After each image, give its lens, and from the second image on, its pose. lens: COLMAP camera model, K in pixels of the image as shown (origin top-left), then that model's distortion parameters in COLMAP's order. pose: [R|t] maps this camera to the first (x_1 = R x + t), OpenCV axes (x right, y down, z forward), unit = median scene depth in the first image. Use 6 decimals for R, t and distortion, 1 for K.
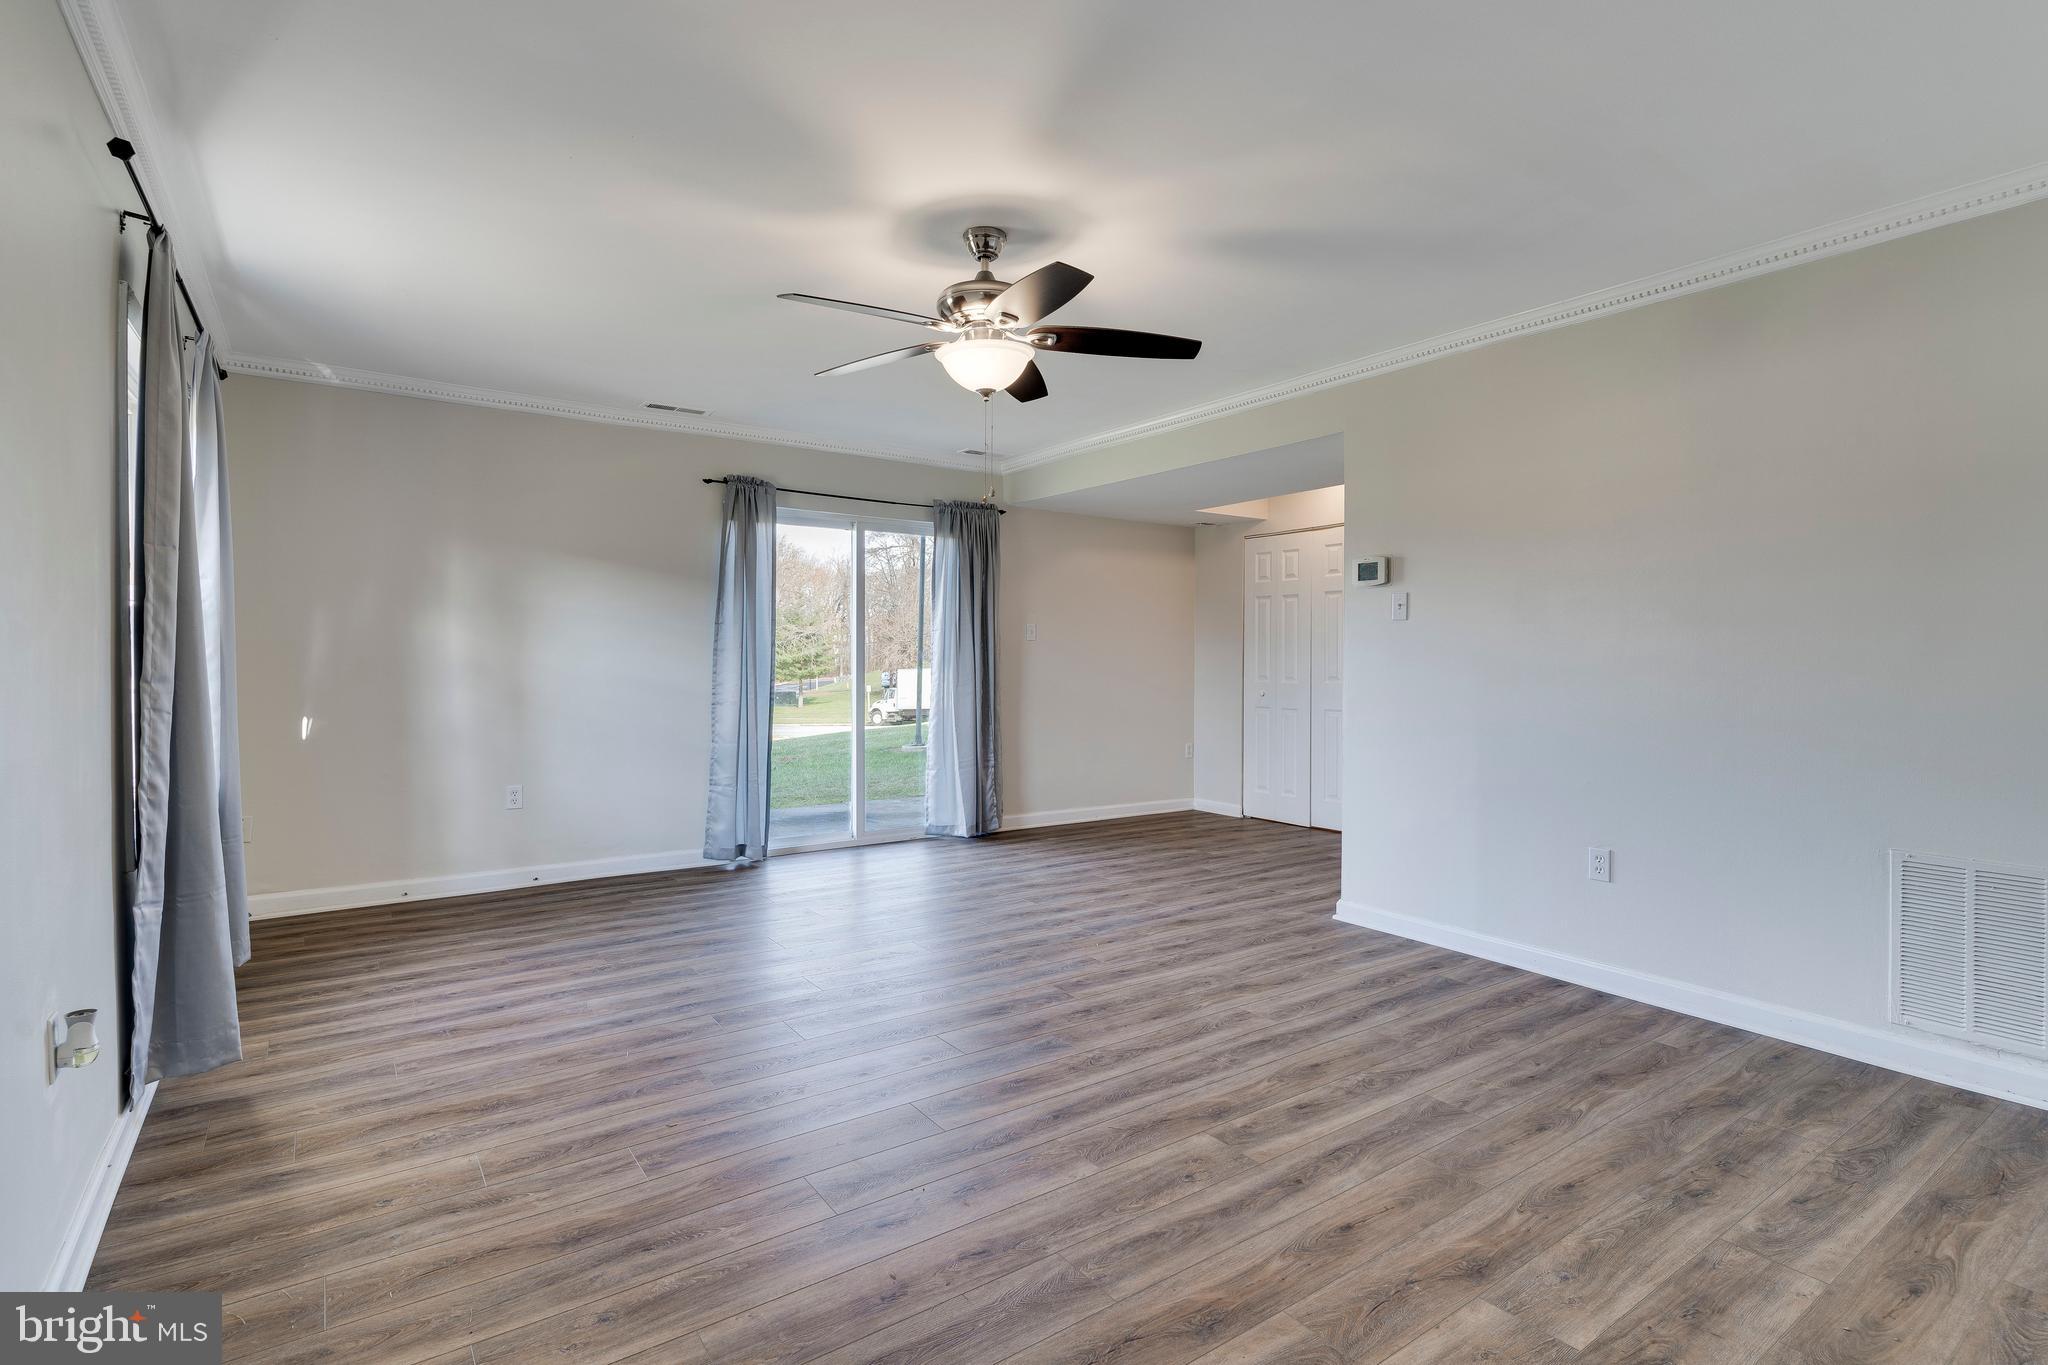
lens RADIAL K [[988.9, 0, 1030.5], [0, 988.9, 674.5], [0, 0, 1]] dist [0.000638, 0.002037]
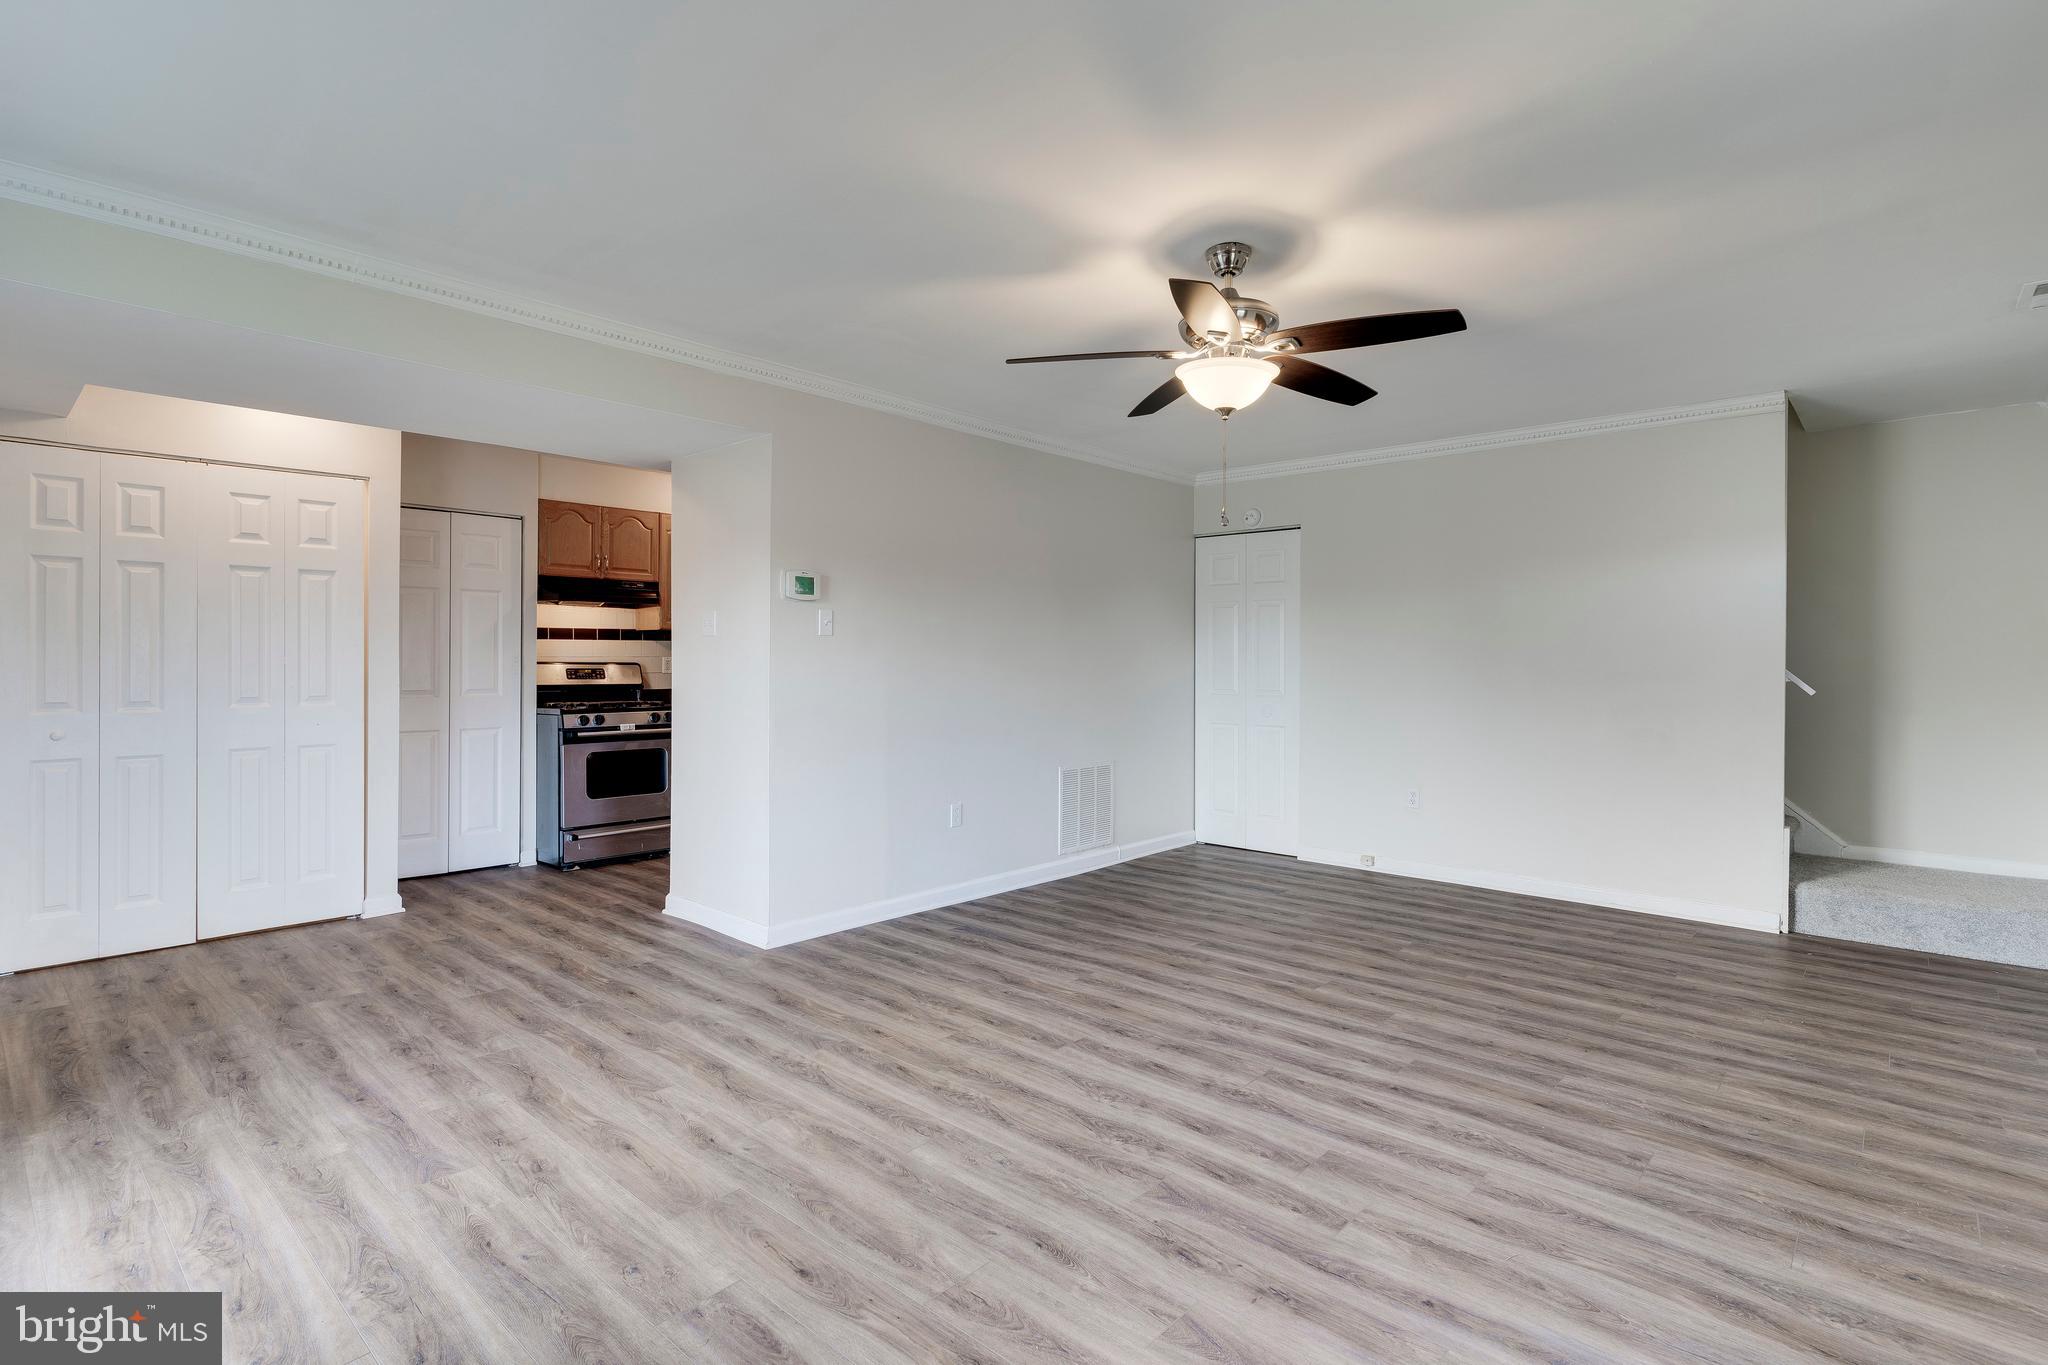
lens RADIAL K [[995.6, 0, 1019.5], [0, 995.6, 655.7], [0, 0, 1]] dist [0.003628, 0.000154]
pose [[-0.217126, -0.001422, 0.976142, -0.976320], [0.011426, 0.999927, 0.003998, -0.047199], [-0.976077, 0.012021, -0.217094, 1.421570]]
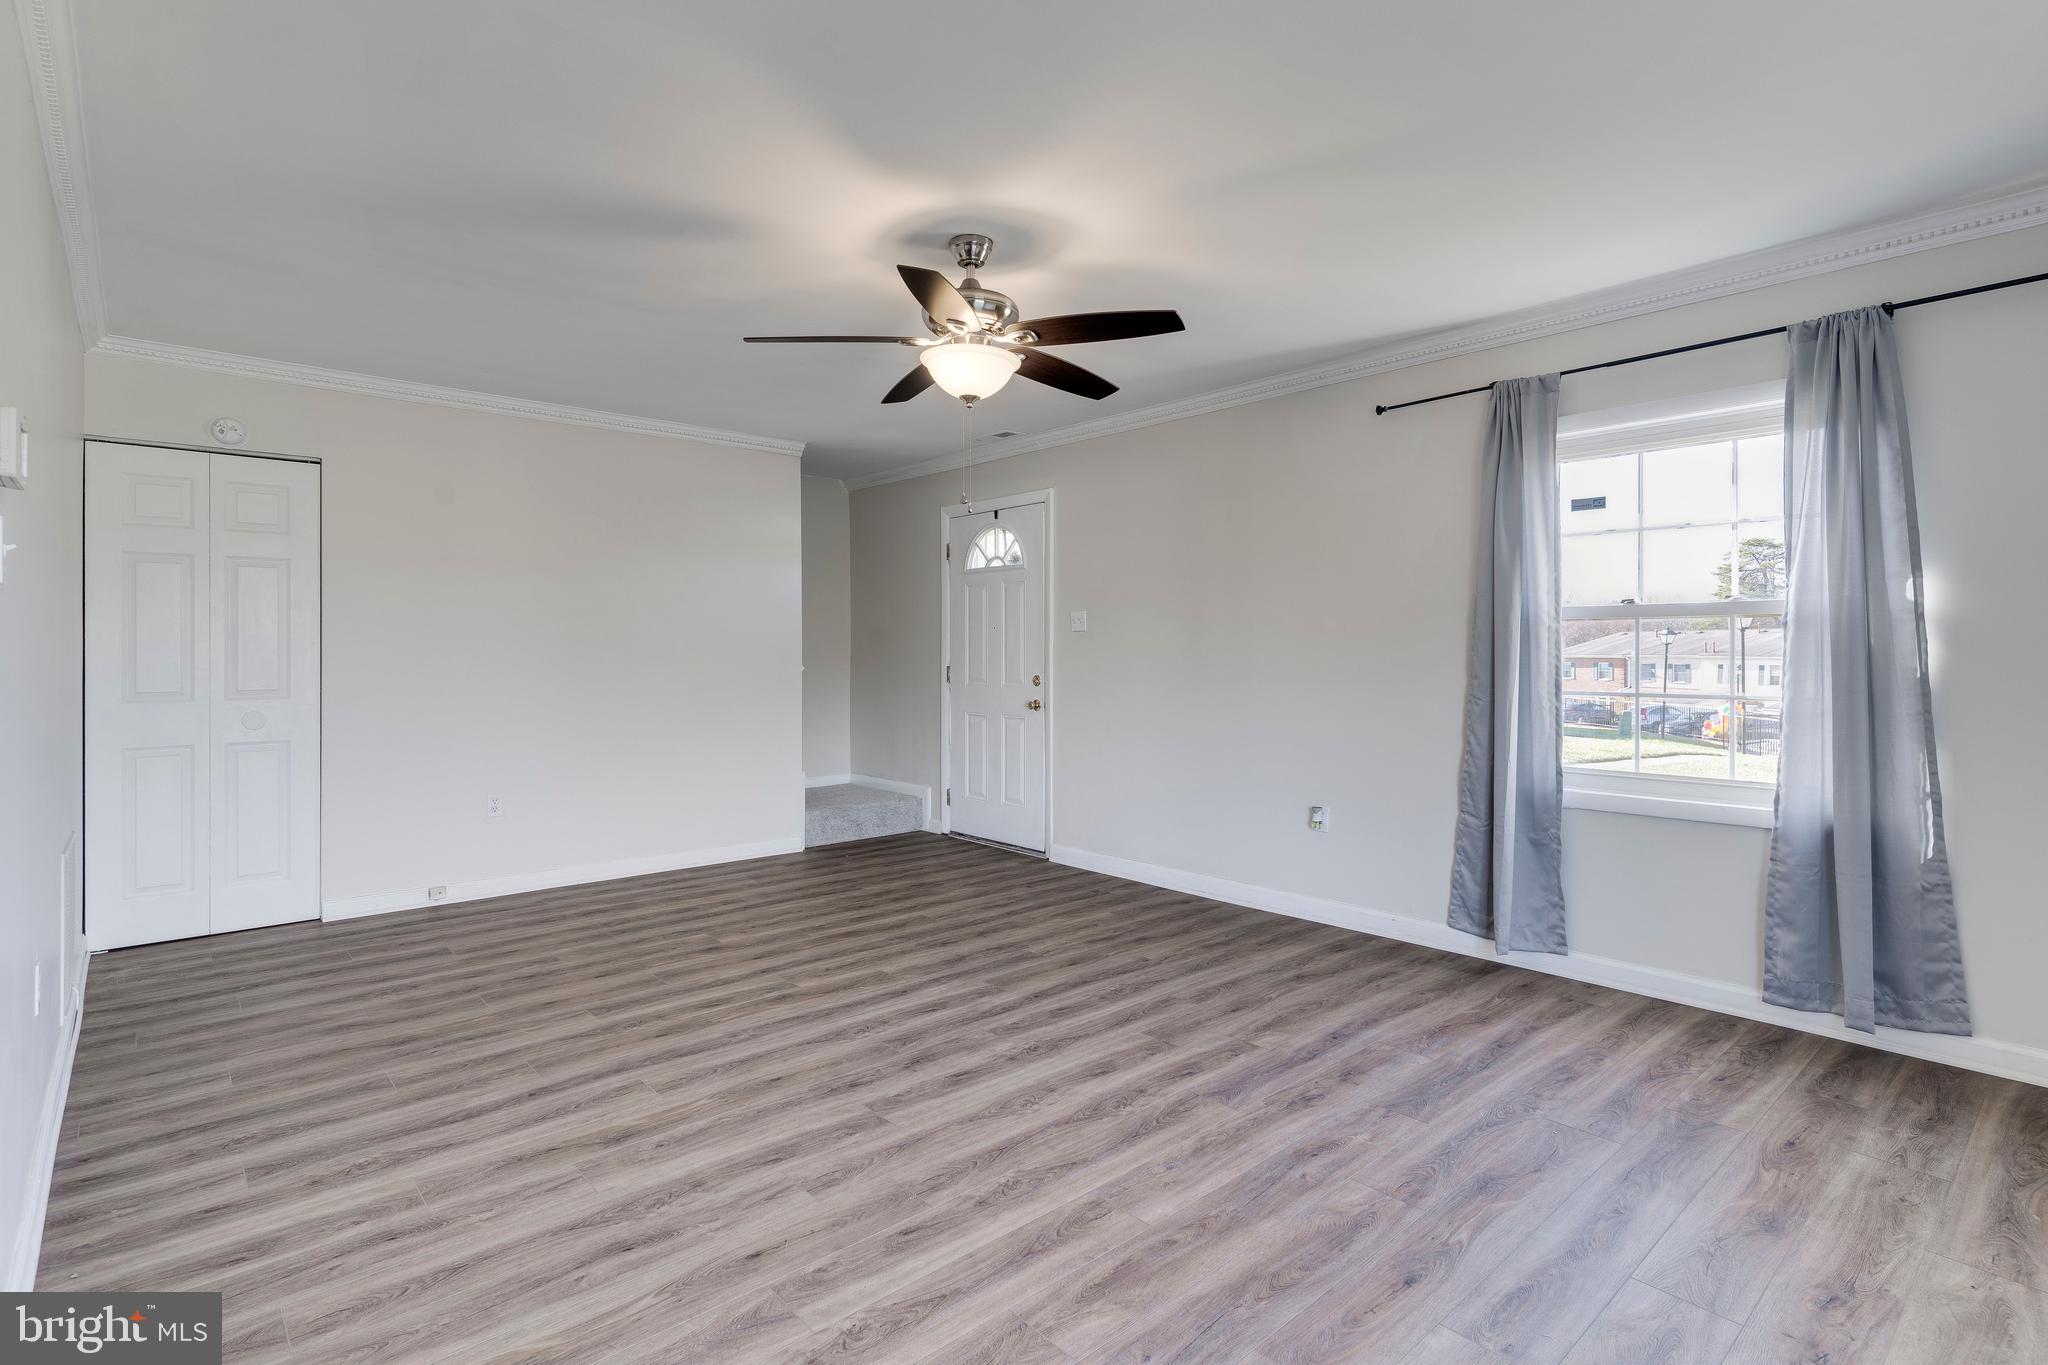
lens RADIAL K [[995.6, 0, 1049.2], [0, 995.6, 648.5], [0, 0, 1]] dist [0.003628, 0.000154]
pose [[-0.992445, -0.003337, -0.122645, -0.002553], [-0.005563, 0.999826, 0.017814, -0.052826], [0.122564, 0.018361, -0.992291, 2.014840]]
